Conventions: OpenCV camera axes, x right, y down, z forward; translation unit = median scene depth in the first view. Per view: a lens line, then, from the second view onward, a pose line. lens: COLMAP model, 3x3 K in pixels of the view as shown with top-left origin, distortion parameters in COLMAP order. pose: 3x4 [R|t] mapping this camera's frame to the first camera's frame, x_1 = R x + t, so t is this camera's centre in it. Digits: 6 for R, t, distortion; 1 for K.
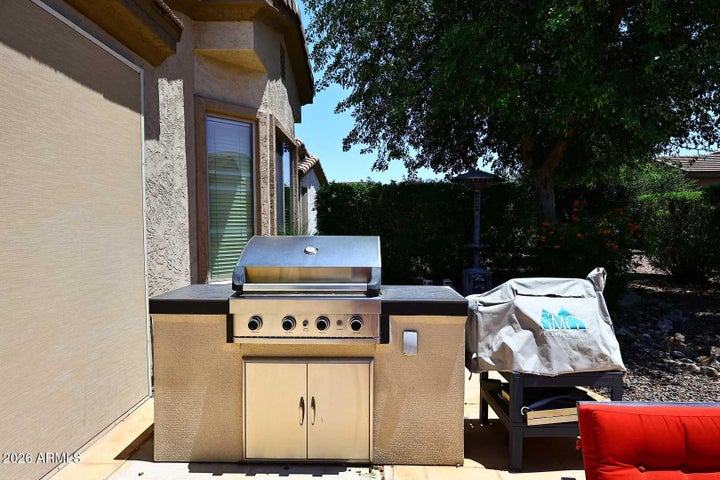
lens RADIAL K [[421.7, 0, 358.9], [0, 421.7, 241.6], [0, 0, 1]] dist [0.006130, 0.000041]
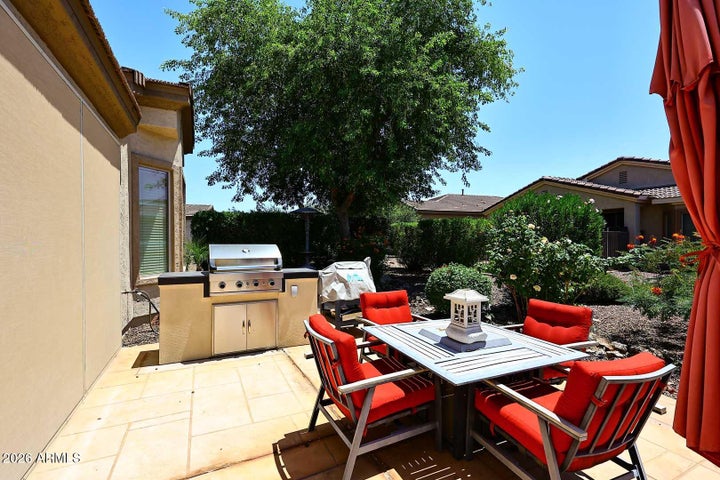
lens RADIAL K [[326.0, 0, 364.5], [0, 326.0, 241.7], [0, 0, 1]] dist [0.000729, -0.000077]
pose [[0.884815, -0.000136, 0.465942, -0.172881], [0.017066, 0.999338, -0.032117, 0.018530], [-0.465629, 0.036370, 0.884232, -0.348902]]
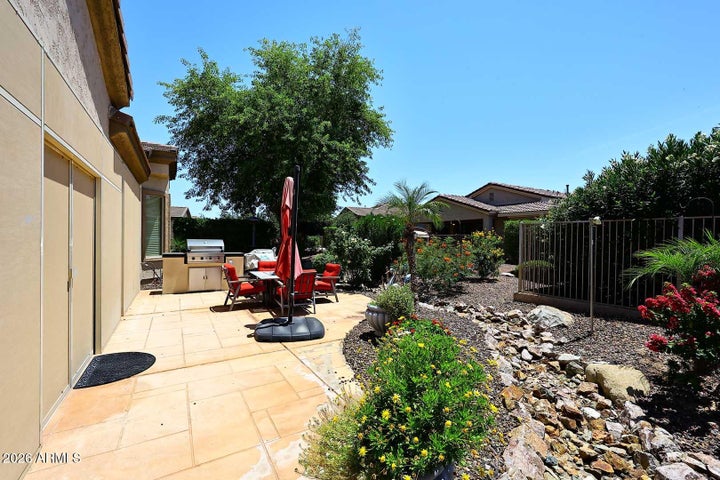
lens RADIAL K [[291.0, 0, 355.0], [0, 291.0, 239.9], [0, 0, 1]] dist [0.000717, 0.000069]
pose [[0.841630, 0.011870, 0.539923, -0.217117], [0.007464, 0.999407, -0.033607, 0.052114], [-0.540002, 0.032314, 0.841043, -1.148173]]
